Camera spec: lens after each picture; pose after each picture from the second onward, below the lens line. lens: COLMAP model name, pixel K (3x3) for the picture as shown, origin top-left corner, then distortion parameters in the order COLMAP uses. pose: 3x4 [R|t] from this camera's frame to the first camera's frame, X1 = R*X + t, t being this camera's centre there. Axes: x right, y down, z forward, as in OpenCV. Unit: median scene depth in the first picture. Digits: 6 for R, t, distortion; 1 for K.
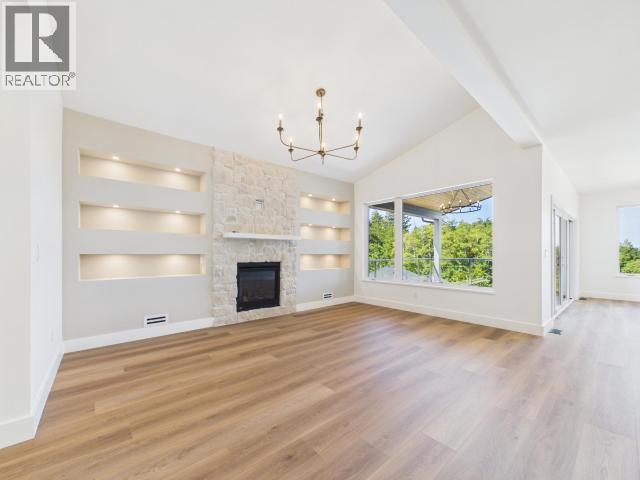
lens RADIAL K [[256.9, 0, 318.1], [0, 256.9, 251.7], [0, 0, 1]] dist [0.002514, 0.000402]
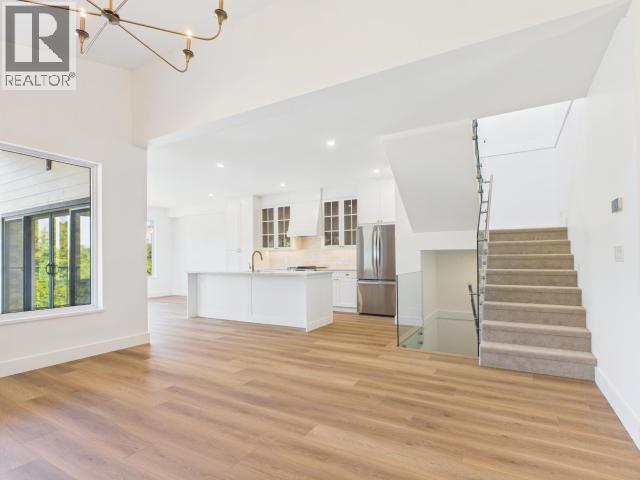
lens RADIAL K [[337.1, 0, 317.9], [0, 337.1, 253.4], [0, 0, 1]] dist [-0.000652, 0.001823]
pose [[-0.329975, 0.017349, 0.943830, -0.433404], [0.001574, 0.999840, -0.017828, 0.005302], [-0.943988, -0.004397, -0.329950, 0.608307]]
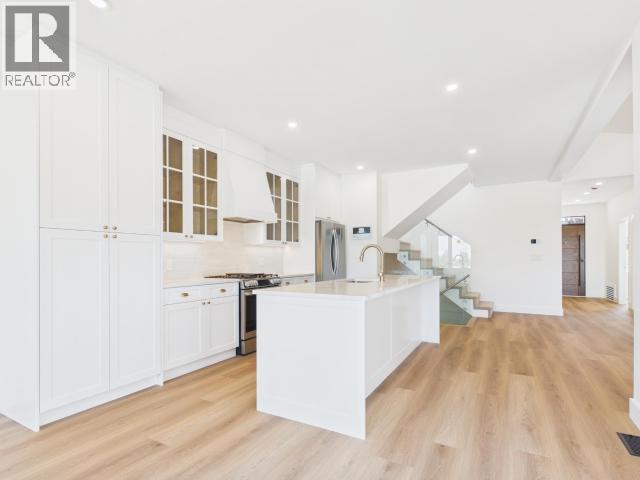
lens RADIAL K [[337.1, 0, 315.2], [0, 337.1, 260.2], [0, 0, 1]] dist [-0.000652, 0.001823]
pose [[-0.938575, 0.003891, -0.345054, 1.265247], [0.005881, 0.999972, -0.004722, 0.008578], [0.345025, -0.006461, -0.938571, 1.055769]]
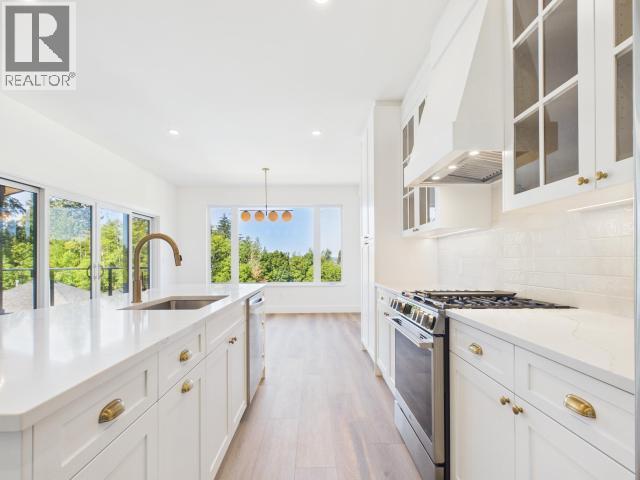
lens RADIAL K [[337.1, 0, 314.8], [0, 337.1, 258.0], [0, 0, 1]] dist [-0.000652, 0.001823]
pose [[0.643562, 0.002279, 0.765391, 0.703549], [-0.003566, 0.999994, 0.000021, -0.001169], [-0.765386, -0.002743, 0.643566, -0.004180]]
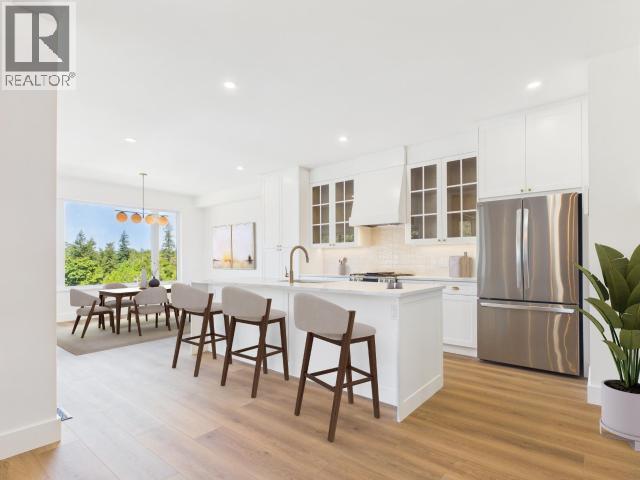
lens RADIAL K [[337.1, 0, 319.6], [0, 337.1, 256.2], [0, 0, 1]] dist [-0.000652, 0.001823]
pose [[-0.175768, 0.012979, 0.984346, 0.143876], [-0.004493, 0.999892, -0.013987, 0.004751], [-0.984421, -0.006881, -0.175691, 0.484683]]
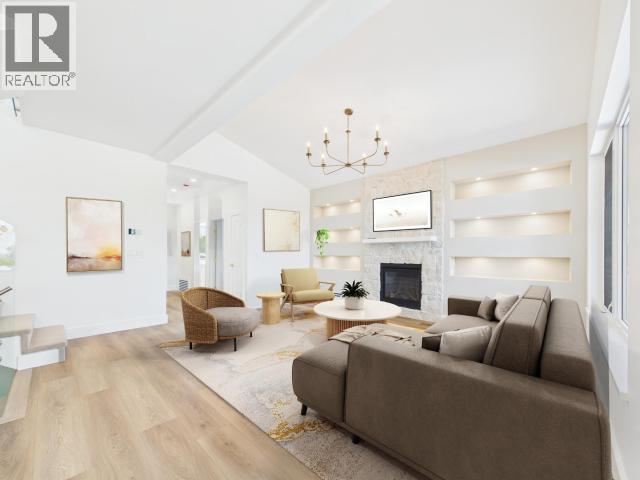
lens RADIAL K [[256.9, 0, 322.7], [0, 256.9, 253.2], [0, 0, 1]] dist [0.002514, 0.000402]
pose [[0.119598, -0.008142, -0.992789, 0.780335], [0.003152, 0.999964, -0.007821, 0.005051], [0.992817, -0.002194, 0.119620, 0.533352]]
